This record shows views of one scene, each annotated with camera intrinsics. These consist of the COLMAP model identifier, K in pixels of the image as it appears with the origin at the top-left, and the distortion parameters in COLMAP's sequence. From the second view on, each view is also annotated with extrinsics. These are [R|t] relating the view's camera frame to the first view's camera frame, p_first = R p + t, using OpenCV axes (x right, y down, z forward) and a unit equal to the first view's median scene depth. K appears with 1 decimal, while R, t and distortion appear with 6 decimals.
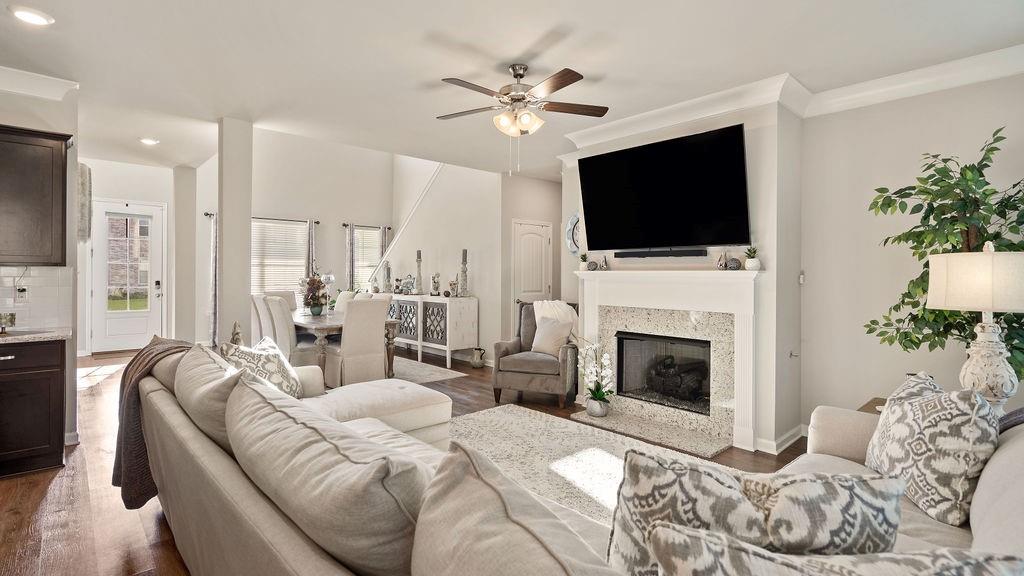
lens RADIAL K [[479.3, 0, 507.3], [0, 479.3, 280.7], [0, 0, 1]] dist [0.000729, -0.011963]
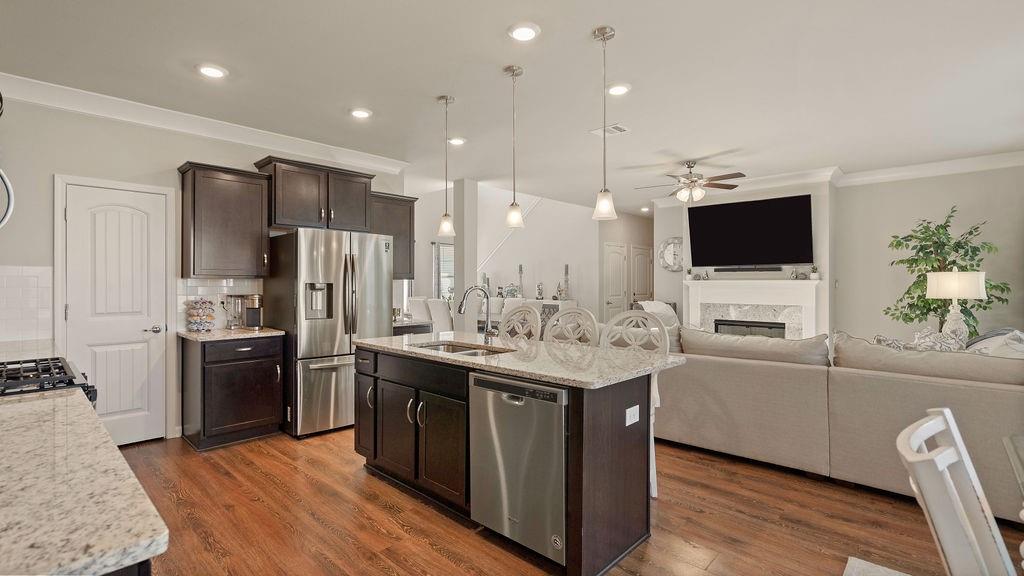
lens RADIAL K [[479.3, 0, 507.3], [0, 479.3, 280.7], [0, 0, 1]] dist [0.000729, -0.011963]
pose [[0.996041, -0.009279, 0.088414, -0.776007], [0.010607, 0.999838, -0.014561, -0.005751], [-0.088265, 0.015441, 0.995977, -0.627713]]
